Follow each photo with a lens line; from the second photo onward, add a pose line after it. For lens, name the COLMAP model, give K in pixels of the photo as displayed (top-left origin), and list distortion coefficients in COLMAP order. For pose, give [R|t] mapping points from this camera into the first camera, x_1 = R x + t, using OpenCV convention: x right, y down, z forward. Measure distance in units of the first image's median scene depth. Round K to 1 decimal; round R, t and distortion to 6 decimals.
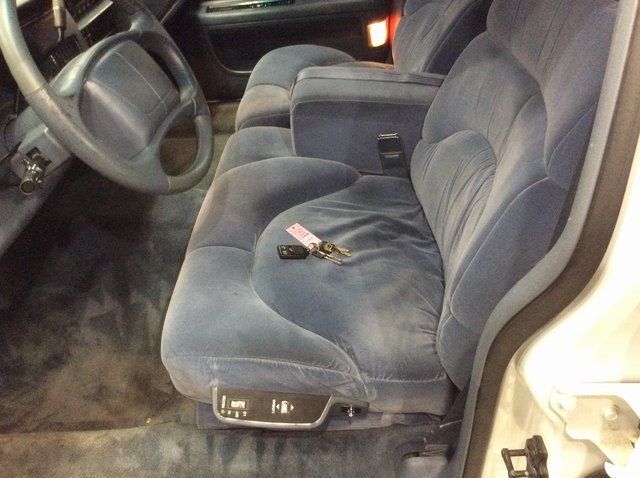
lens RADIAL K [[576.3, 0, 320.0], [0, 576.3, 239.0], [0, 0, 1]] dist [0.127618, -0.295240]
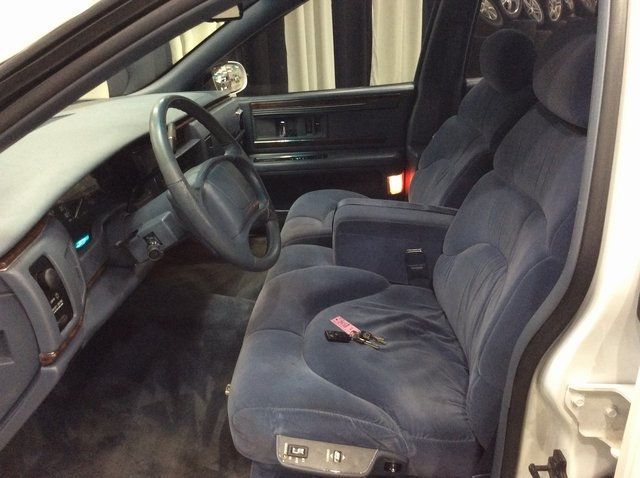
lens RADIAL K [[576.3, 0, 320.0], [0, 576.3, 239.0], [0, 0, 1]] dist [0.127618, -0.295240]
pose [[0.999265, 0.038305, -0.001158, -0.088772], [-0.037153, 0.960902, -0.274386, 0.154943], [-0.009398, 0.274228, 0.961619, -0.187884]]
